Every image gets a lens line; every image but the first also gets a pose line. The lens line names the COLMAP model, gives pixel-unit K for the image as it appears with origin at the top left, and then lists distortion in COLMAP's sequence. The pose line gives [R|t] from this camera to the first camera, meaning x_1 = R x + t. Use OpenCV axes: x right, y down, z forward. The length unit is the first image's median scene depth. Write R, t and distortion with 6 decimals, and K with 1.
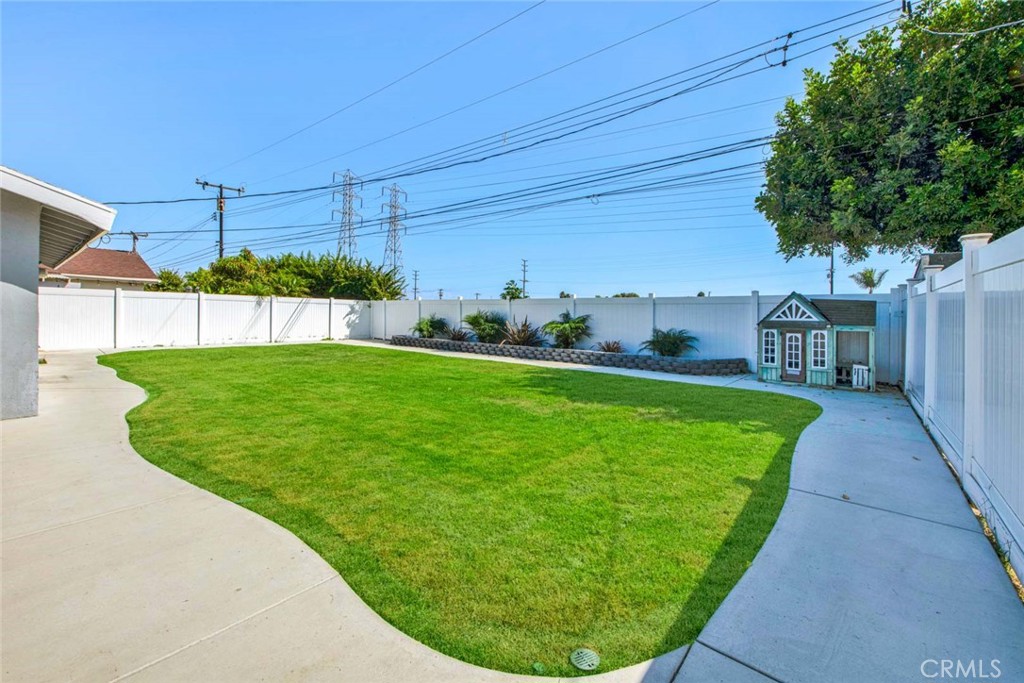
lens RADIAL K [[420.5, 0, 512.4], [0, 420.5, 319.4], [0, 0, 1]] dist [-0.003532, -0.001377]
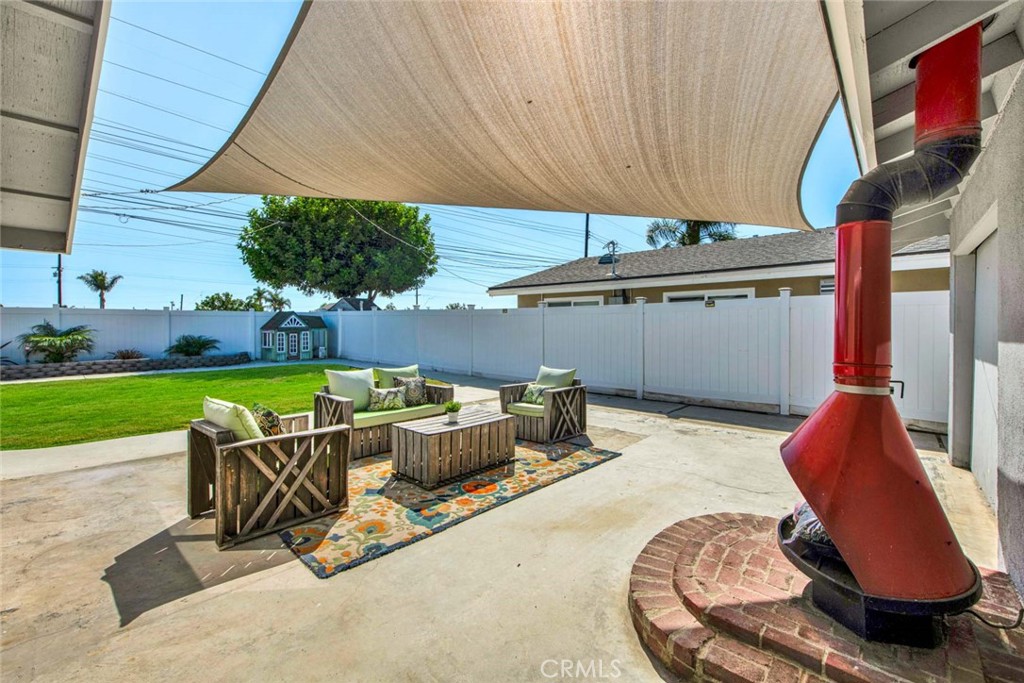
lens RADIAL K [[449.0, 0, 517.0], [0, 449.0, 320.8], [0, 0, 1]] dist [0.009025, 0.000568]
pose [[0.007096, -0.015227, 0.999859, -1.268833], [0.011088, 0.999824, 0.015147, -0.040929], [-0.999913, 0.010979, 0.007264, -0.006042]]
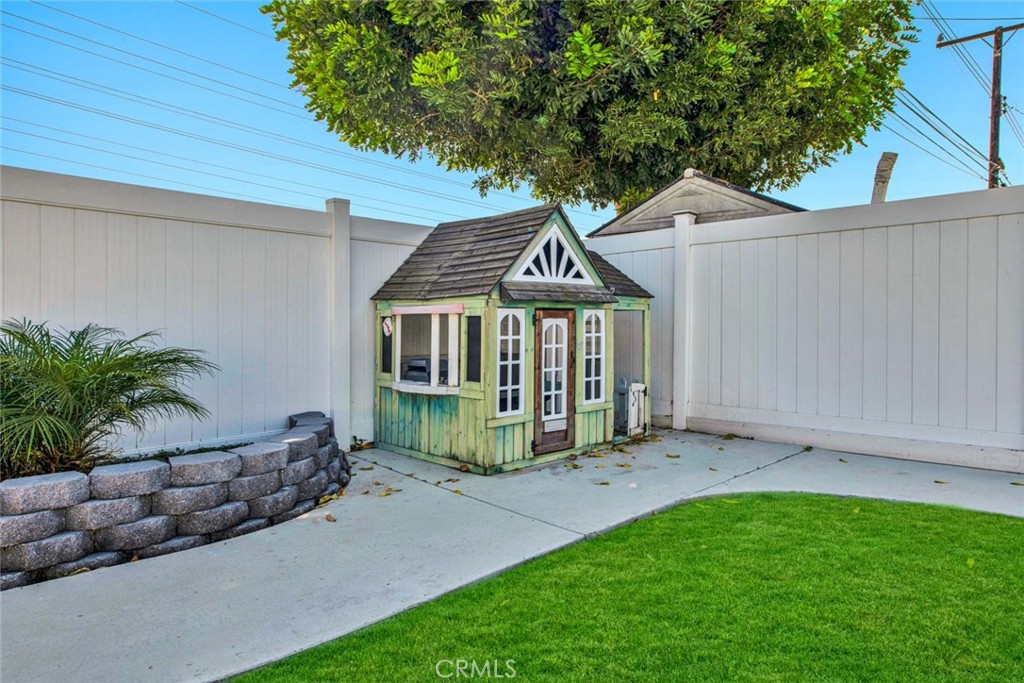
lens RADIAL K [[595.9, 0, 511.8], [0, 595.9, 334.1], [0, 0, 1]] dist [-0.002396, -0.000563]
pose [[0.043329, -0.021222, 0.998835, 0.147068], [0.023450, 0.999521, 0.020219, 0.034018], [-0.998786, 0.022547, 0.043806, 0.977153]]
